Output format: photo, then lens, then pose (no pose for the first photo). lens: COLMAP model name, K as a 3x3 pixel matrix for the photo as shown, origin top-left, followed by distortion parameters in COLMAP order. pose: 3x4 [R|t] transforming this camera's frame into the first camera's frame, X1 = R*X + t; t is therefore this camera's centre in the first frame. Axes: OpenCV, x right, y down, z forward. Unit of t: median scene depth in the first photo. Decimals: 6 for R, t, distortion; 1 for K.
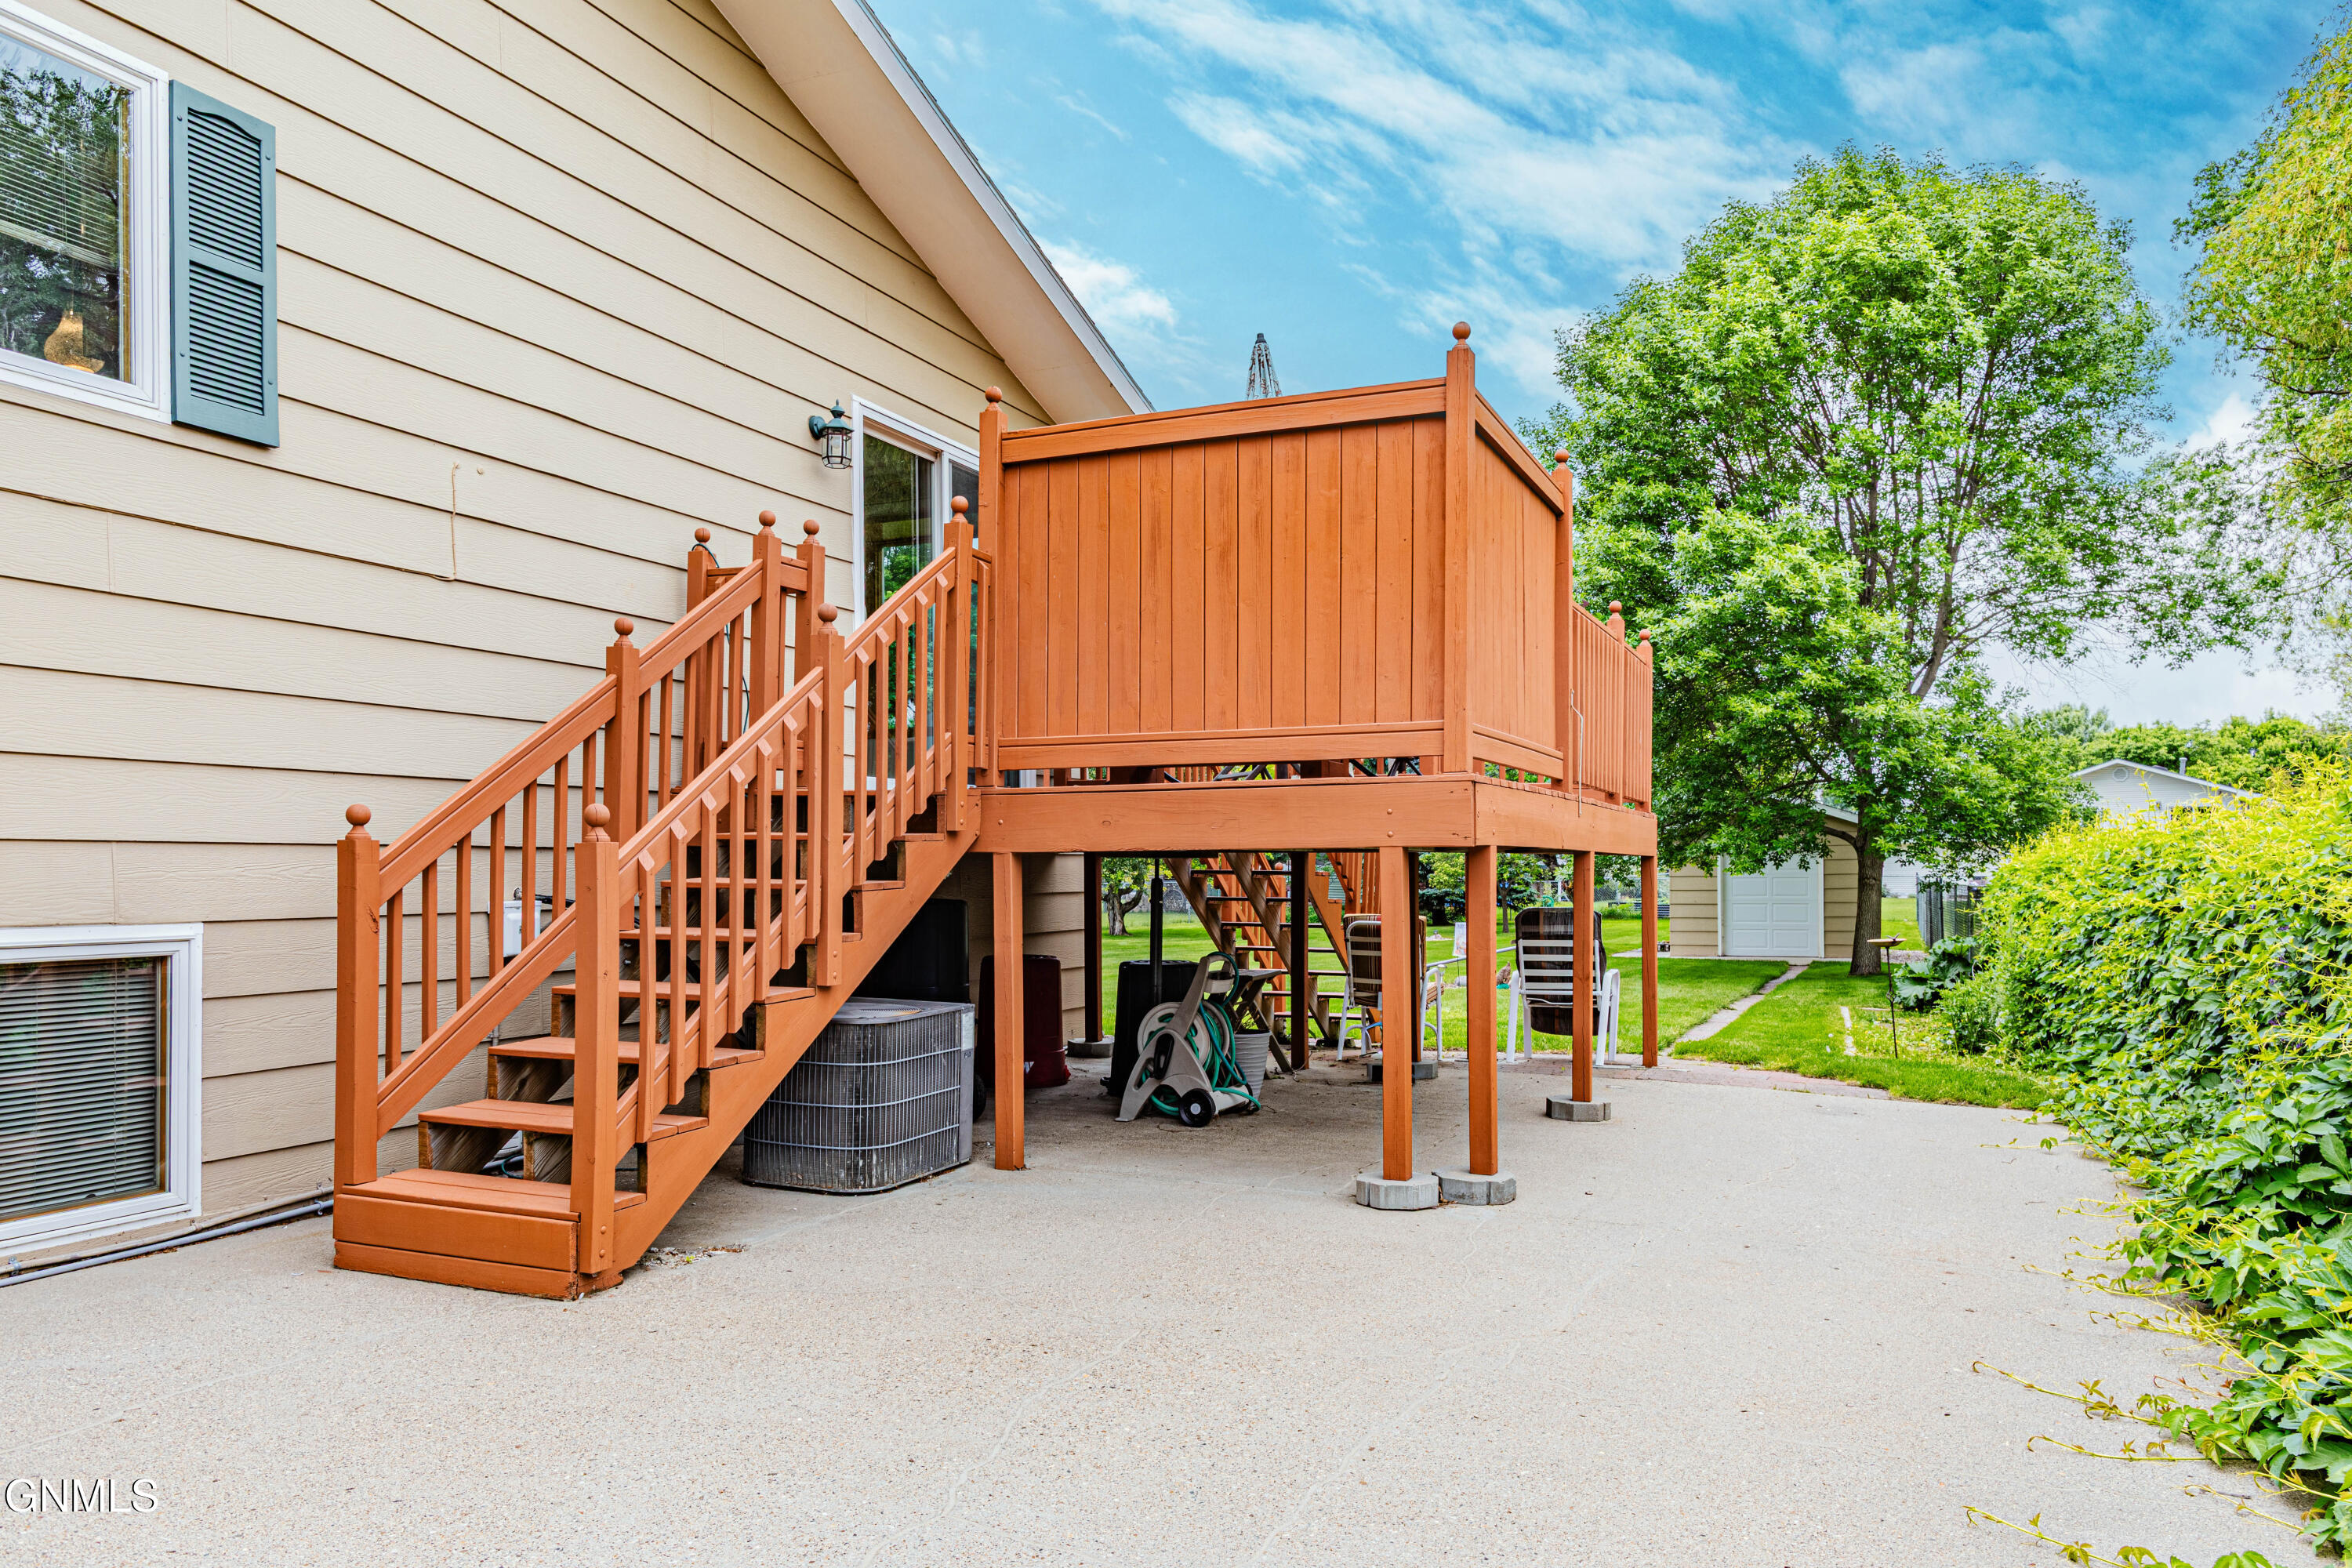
lens RADIAL K [[1618.4, 0, 1175.1], [0, 1618.4, 856.1], [0, 0, 1]] dist [0.005565, 0.000199]
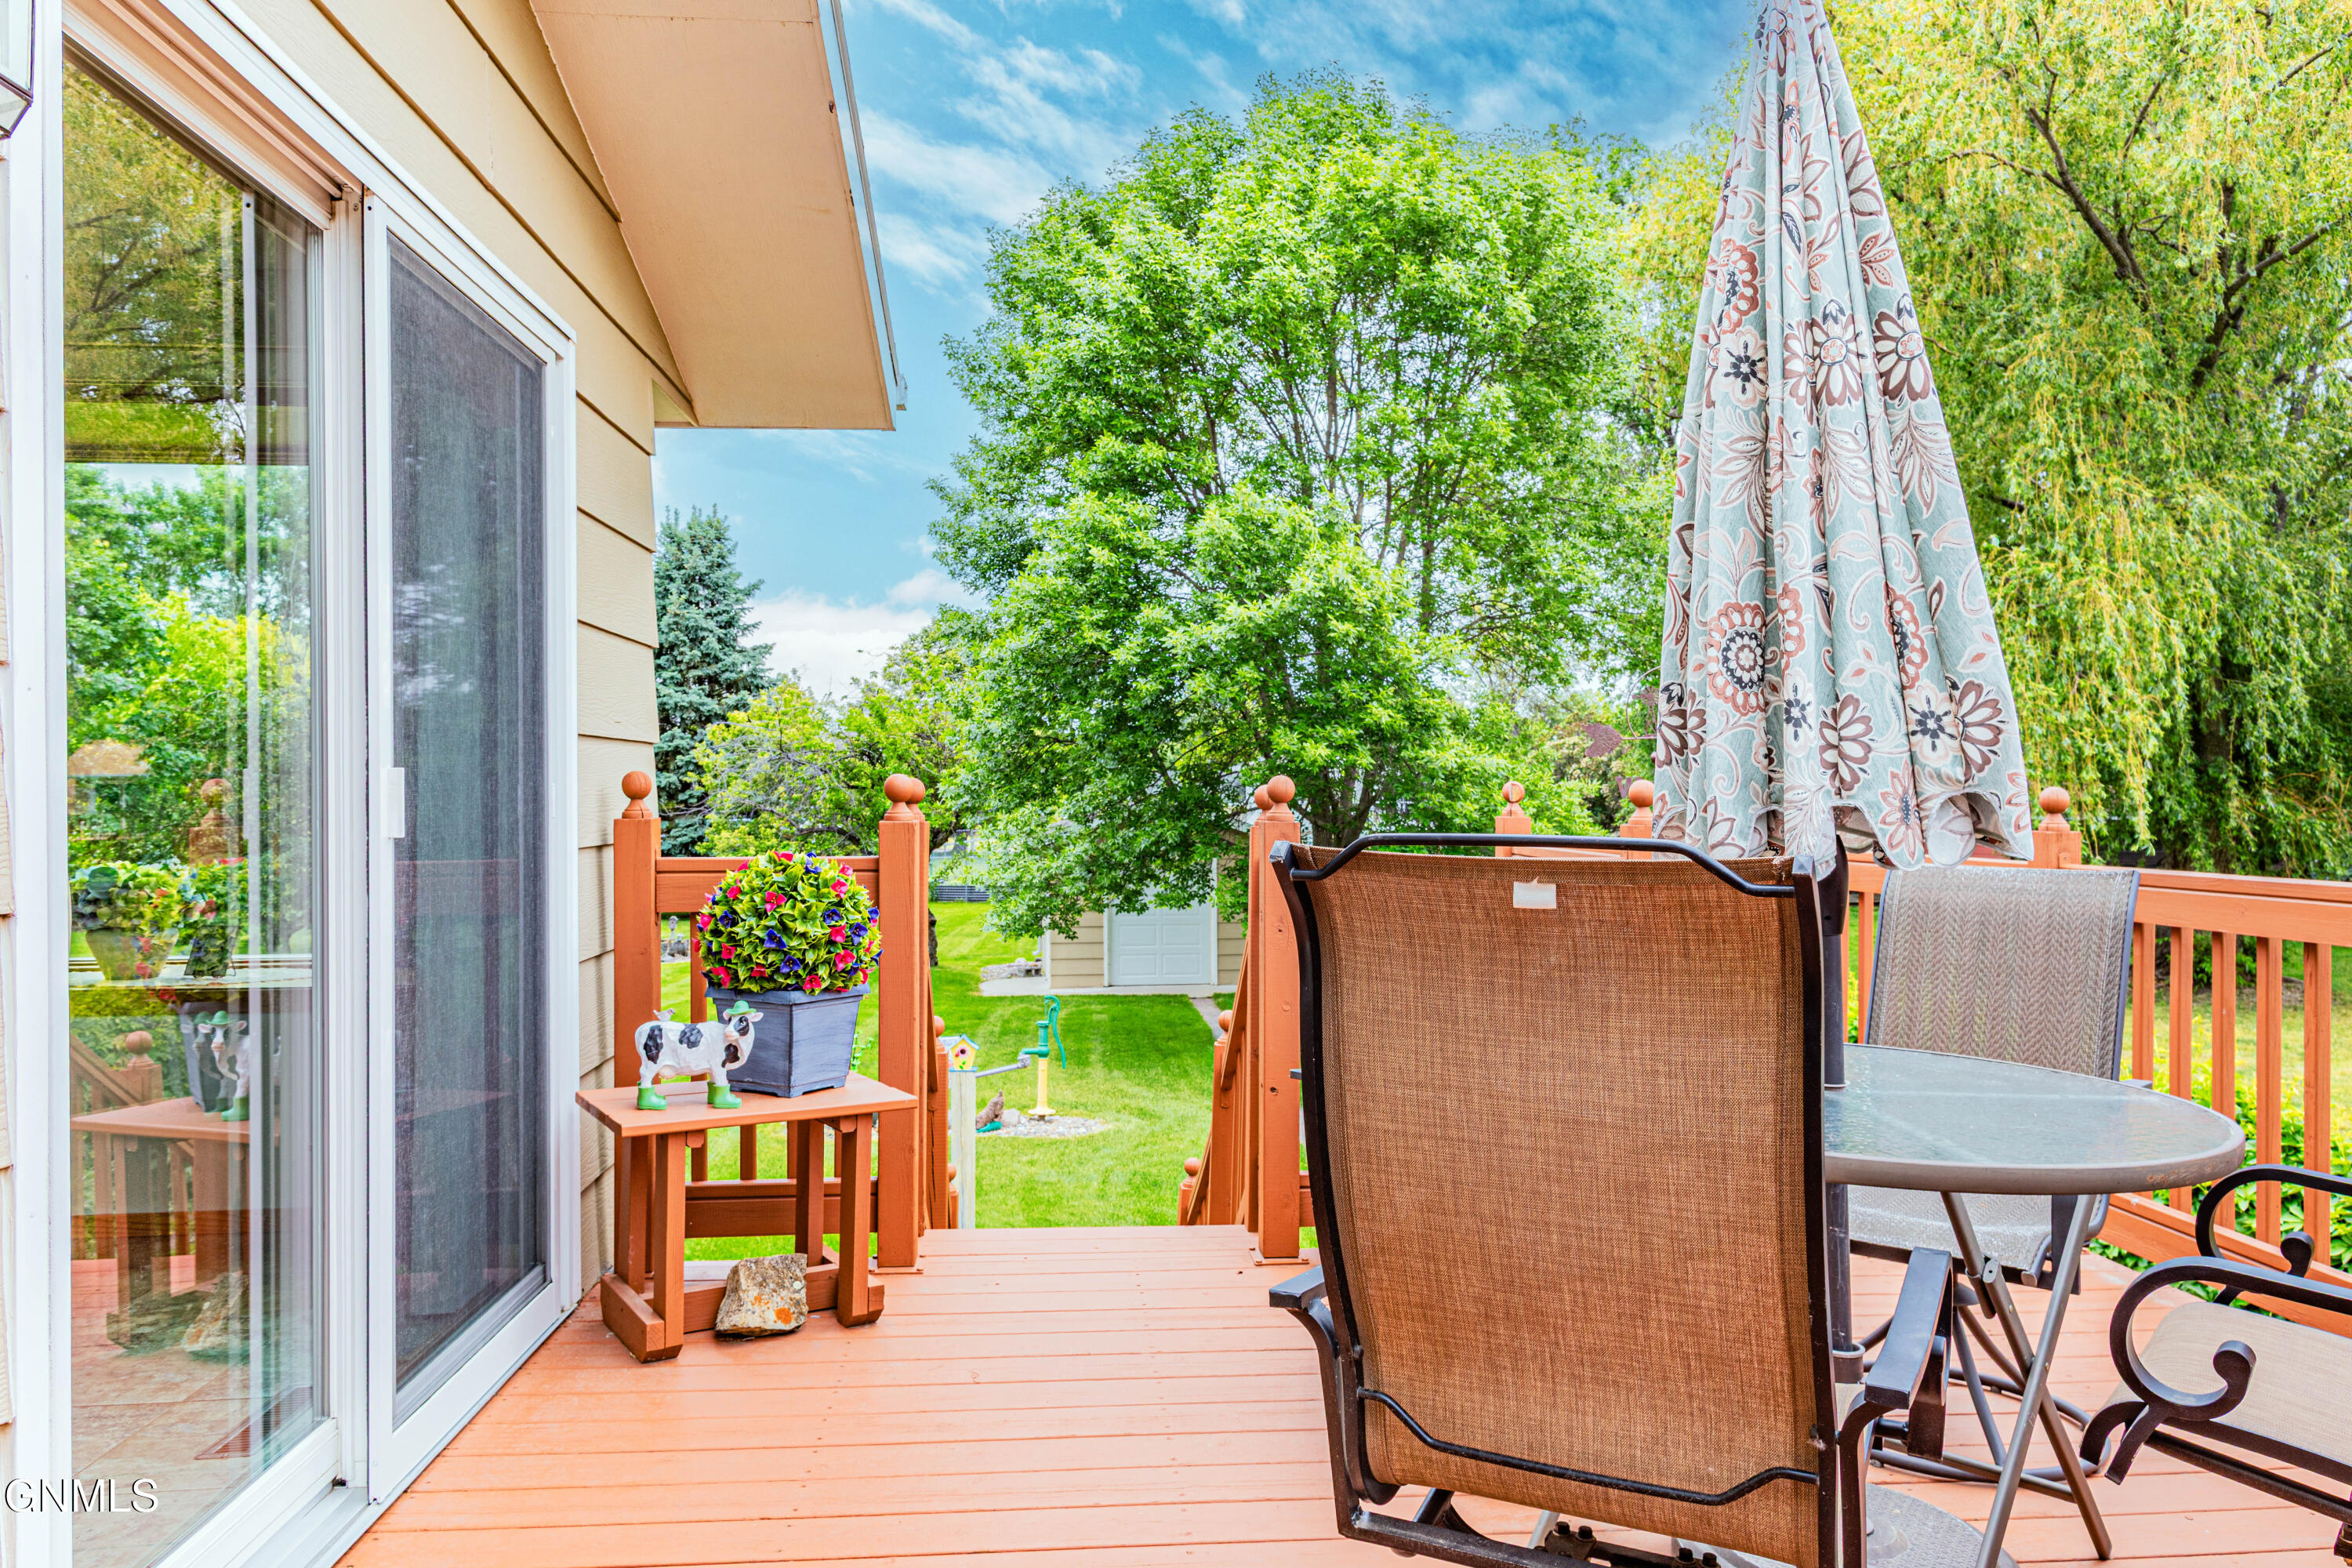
lens RADIAL K [[1651.0, 0, 1248.6], [0, 1651.0, 785.4], [0, 0, 1]] dist [0.003978, -0.000077]
pose [[0.867739, -0.000374, 0.497020, -0.061461], [0.000808, 0.999999, -0.000657, -0.068634], [-0.497020, 0.000972, 0.867739, 0.303014]]
